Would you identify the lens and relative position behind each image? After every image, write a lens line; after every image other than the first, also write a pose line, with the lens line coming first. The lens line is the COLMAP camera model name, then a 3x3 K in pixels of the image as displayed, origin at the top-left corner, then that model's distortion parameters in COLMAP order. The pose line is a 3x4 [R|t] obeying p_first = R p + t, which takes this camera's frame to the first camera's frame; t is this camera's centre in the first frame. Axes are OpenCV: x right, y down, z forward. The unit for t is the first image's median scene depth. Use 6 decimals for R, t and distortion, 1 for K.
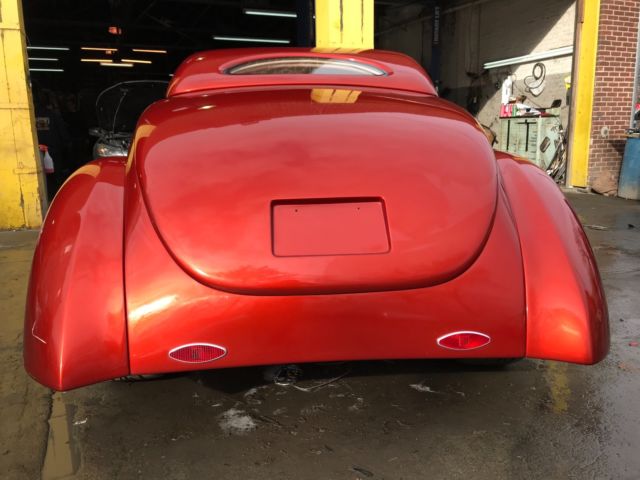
lens RADIAL K [[523.7, 0, 320.0], [0, 523.7, 240.0], [0, 0, 1]] dist [0.032587, -0.042906]
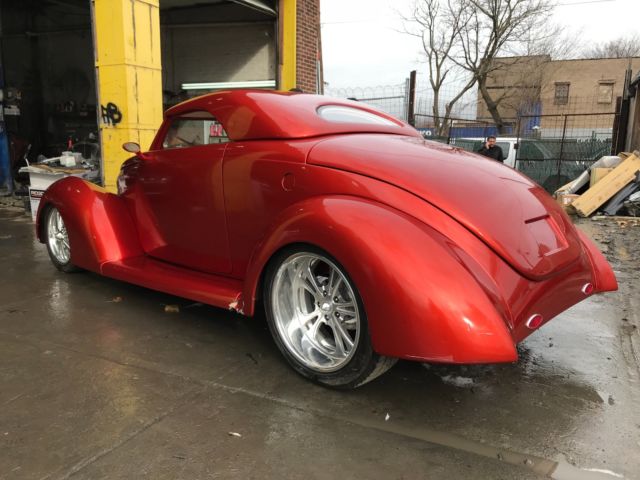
lens RADIAL K [[523.7, 0, 320.0], [0, 523.7, 240.0], [0, 0, 1]] dist [0.032587, -0.042906]
pose [[0.744173, -0.087212, 0.662269, -0.298004], [0.096772, 0.995057, 0.022296, -0.022325], [-0.660940, 0.047497, 0.748934, 0.038179]]
